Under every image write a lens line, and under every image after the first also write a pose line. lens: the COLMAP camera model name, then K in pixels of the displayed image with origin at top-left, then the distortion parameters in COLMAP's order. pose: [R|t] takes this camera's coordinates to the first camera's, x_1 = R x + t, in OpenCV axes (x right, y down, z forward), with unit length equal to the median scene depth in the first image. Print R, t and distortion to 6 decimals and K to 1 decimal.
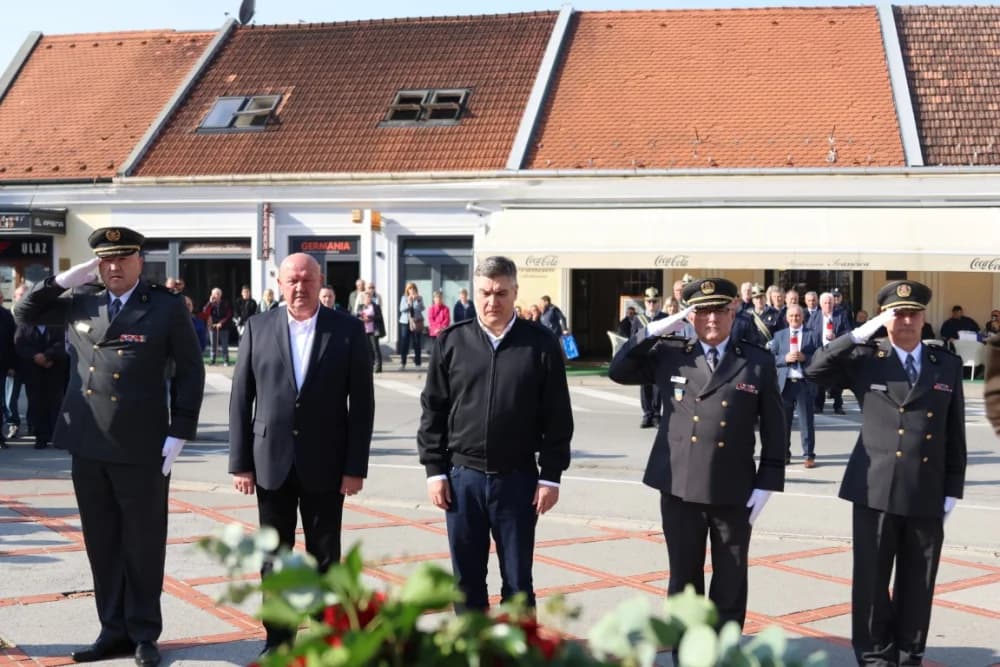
lens RADIAL K [[1286.1, 0, 500.0], [0, 1286.1, 333.5], [0, 0, 1]] dist [-0.068517, 0.067112]
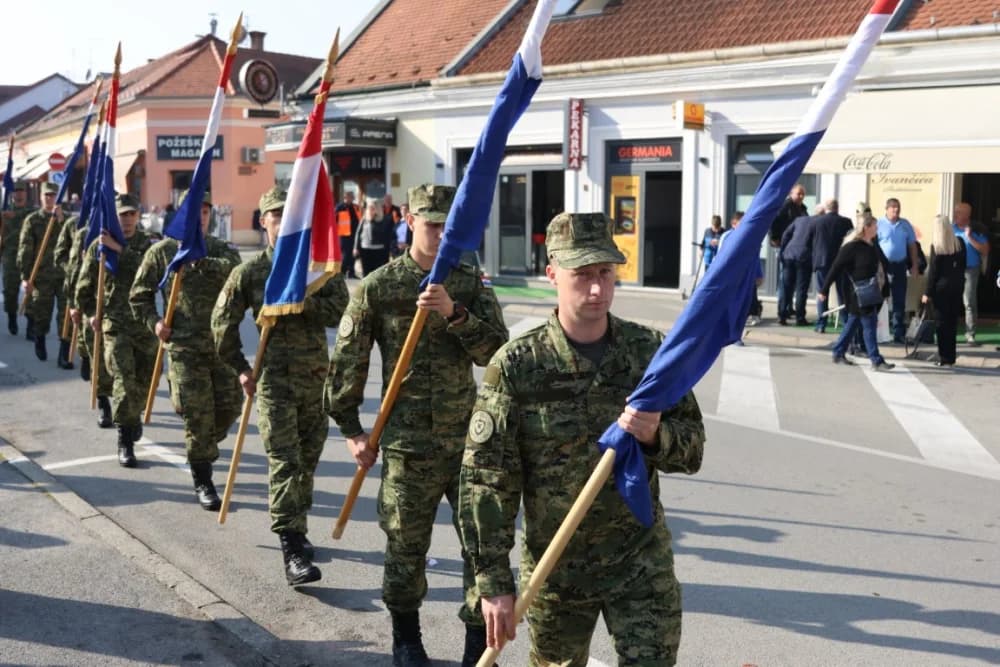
lens RADIAL K [[1111.0, 0, 488.9], [0, 1111.0, 331.9], [0, 0, 1]] dist [-0.109259, 0.082392]
pose [[0.859868, 0.057780, -0.507236, 0.130781], [-0.022008, 0.996846, 0.076244, -0.007964], [0.510041, -0.054397, 0.858428, 0.367255]]
